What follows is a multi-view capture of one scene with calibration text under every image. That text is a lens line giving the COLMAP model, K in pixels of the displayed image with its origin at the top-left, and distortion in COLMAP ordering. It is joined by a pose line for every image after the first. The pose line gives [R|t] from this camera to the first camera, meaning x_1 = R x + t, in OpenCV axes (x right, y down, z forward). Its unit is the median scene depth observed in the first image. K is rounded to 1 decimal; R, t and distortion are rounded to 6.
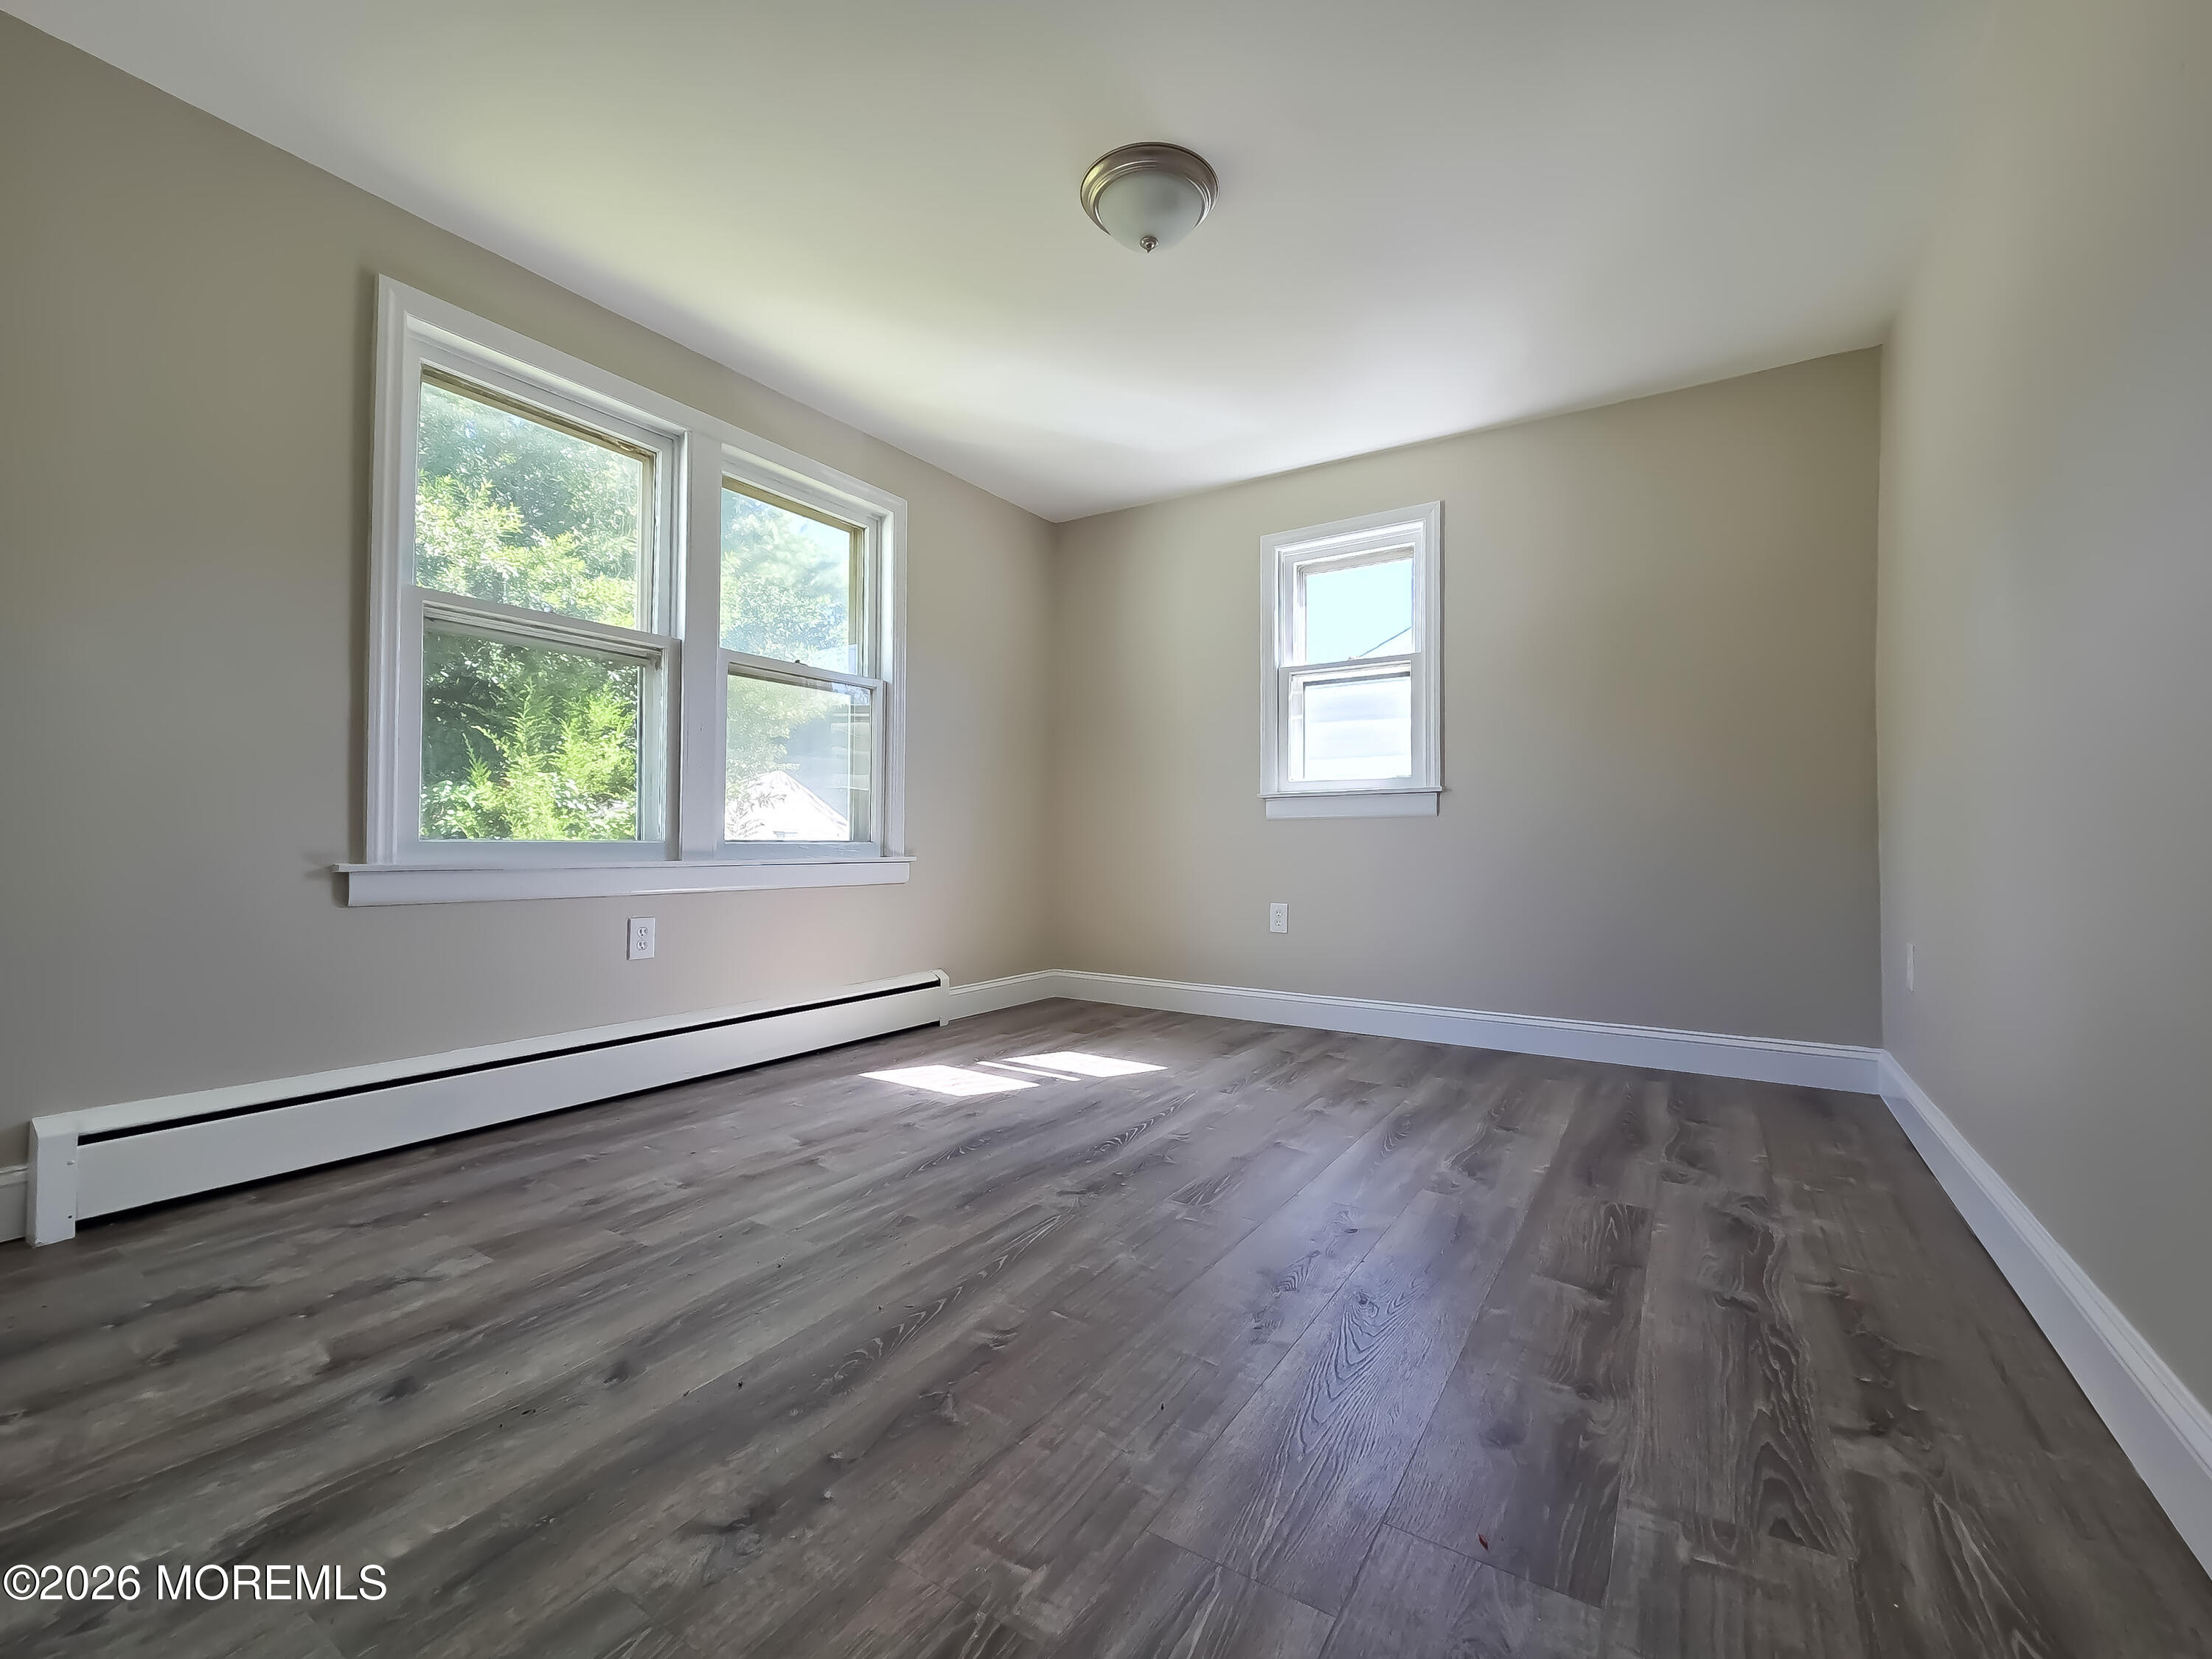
lens RADIAL K [[903.4, 0, 1116.4], [0, 903.4, 824.0], [0, 0, 1]] dist [0.001462, -0.000112]
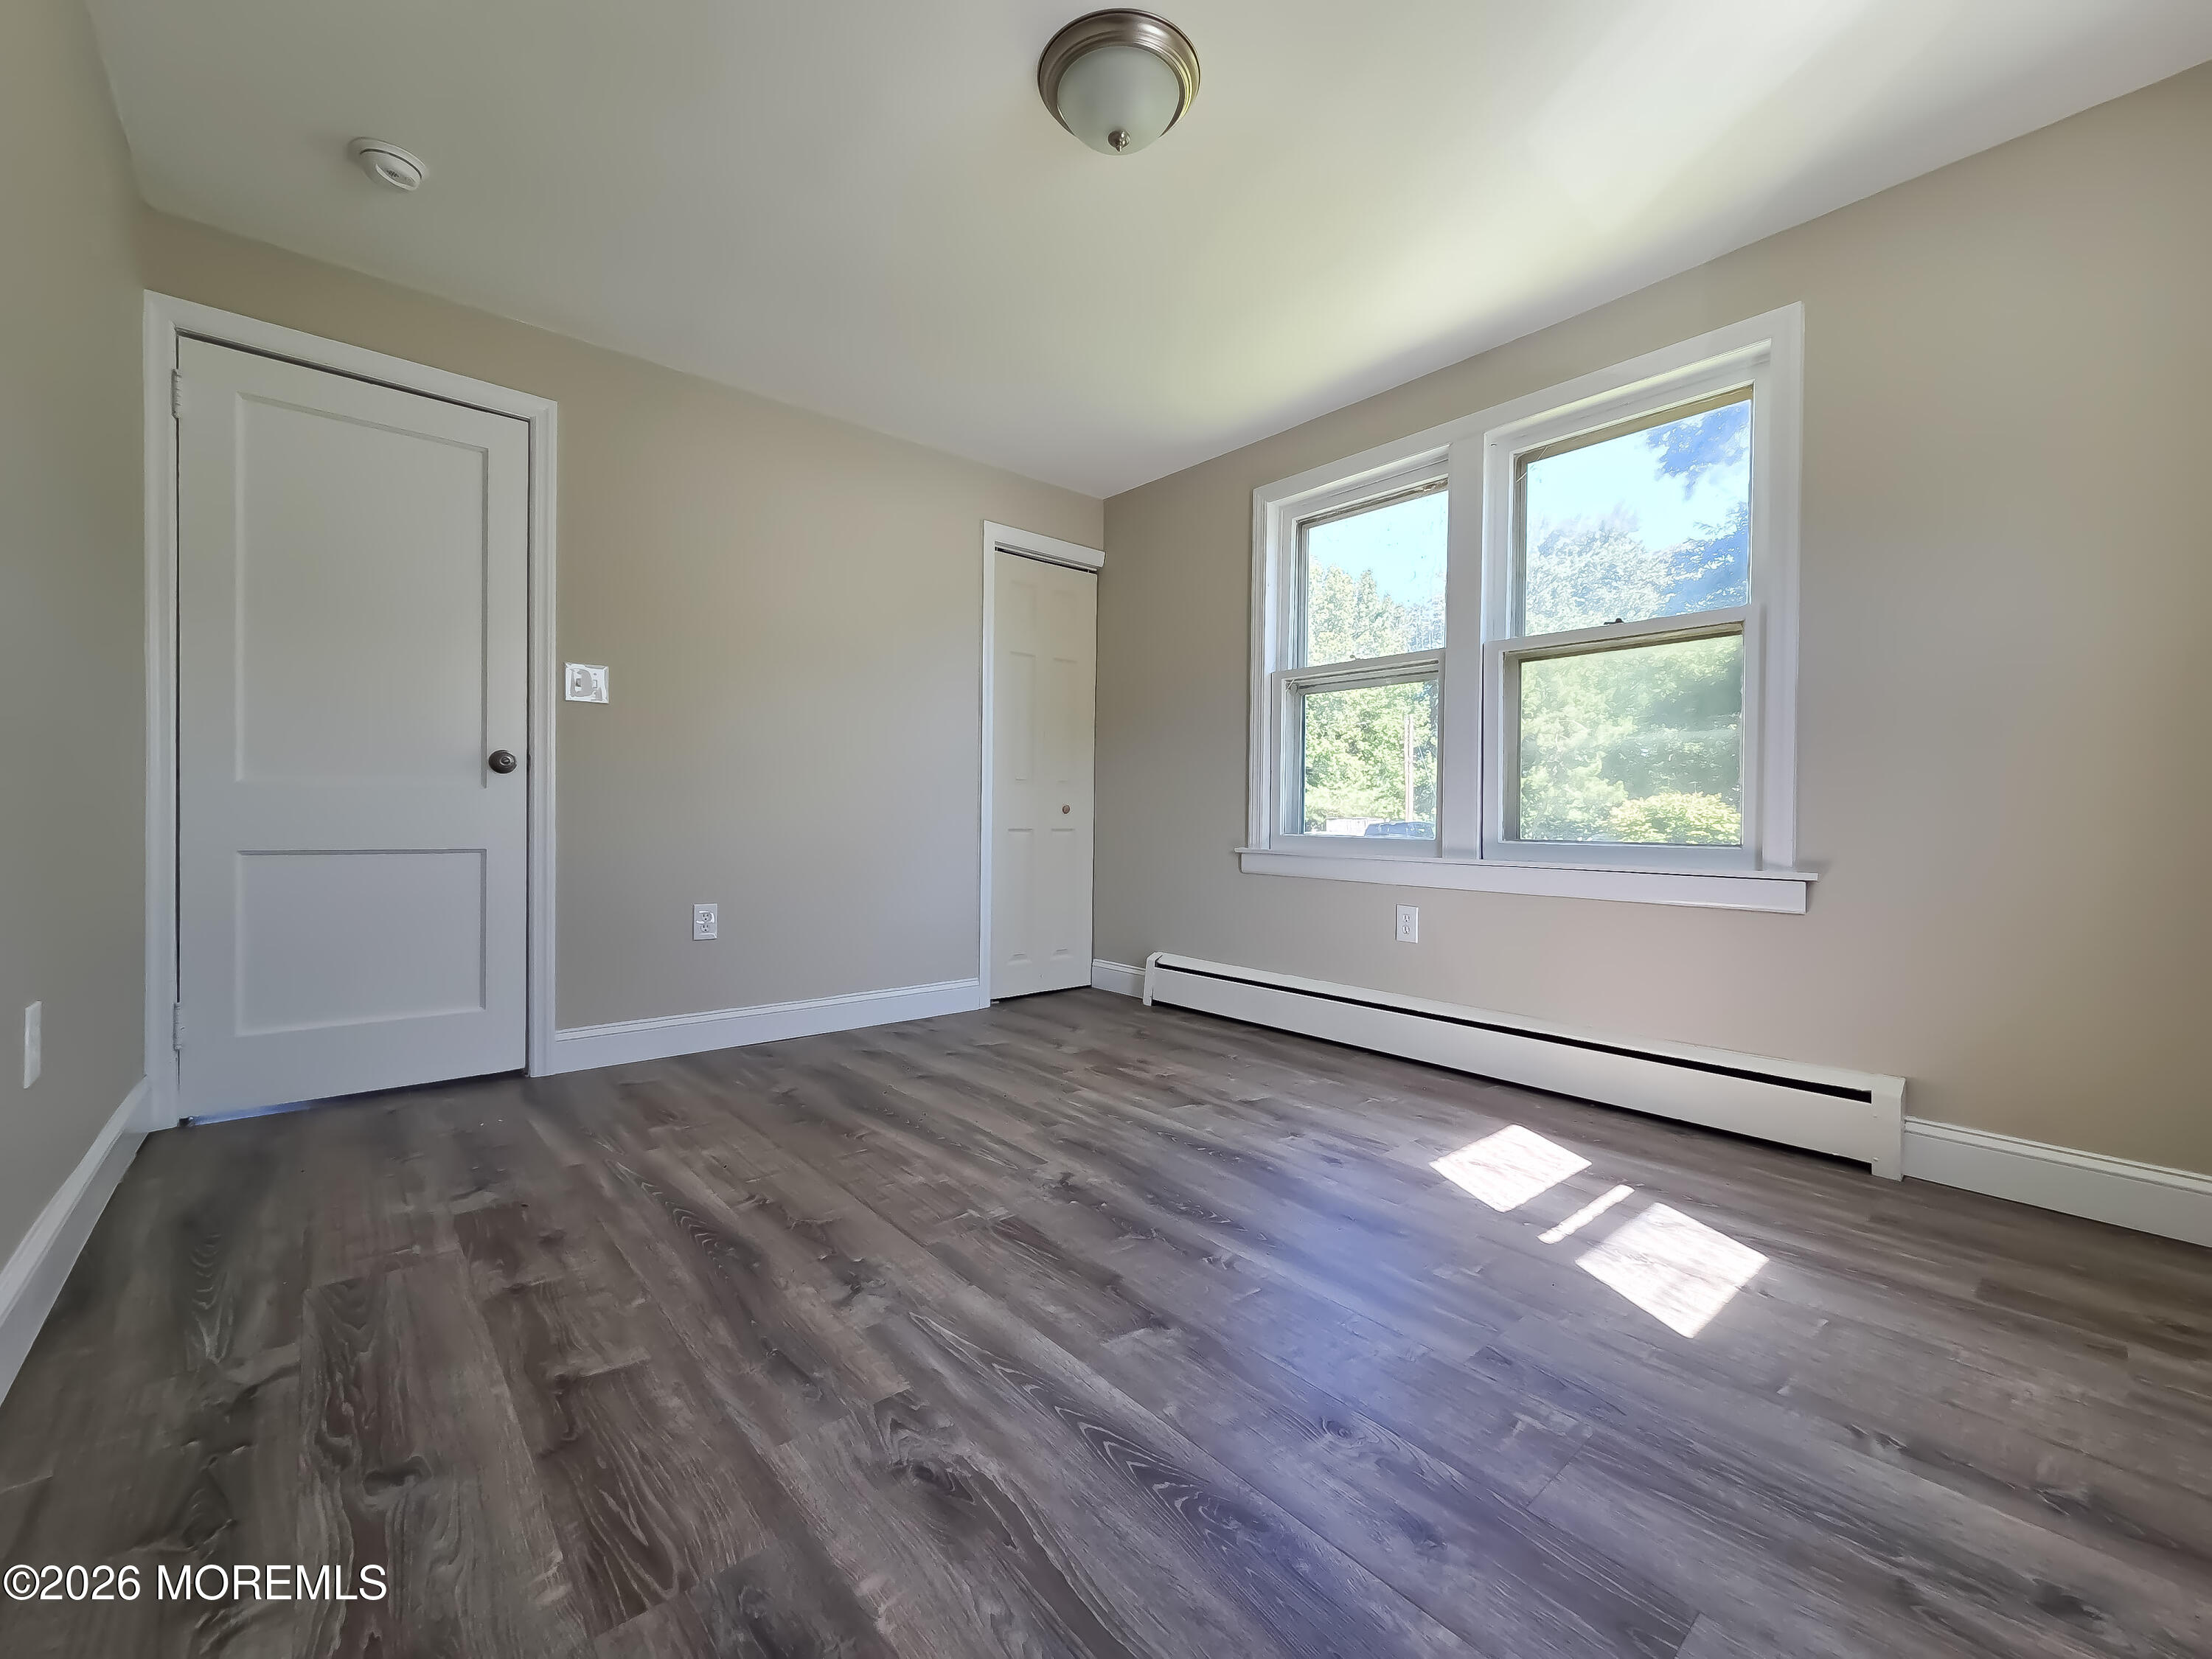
lens RADIAL K [[903.4, 0, 1109.2], [0, 903.4, 829.8], [0, 0, 1]] dist [0.001462, -0.000112]
pose [[-0.273103, 0.004224, -0.961975, 0.987180], [0.004435, 0.999985, 0.003132, 0.005413], [0.961975, -0.003411, -0.273118, 1.410468]]
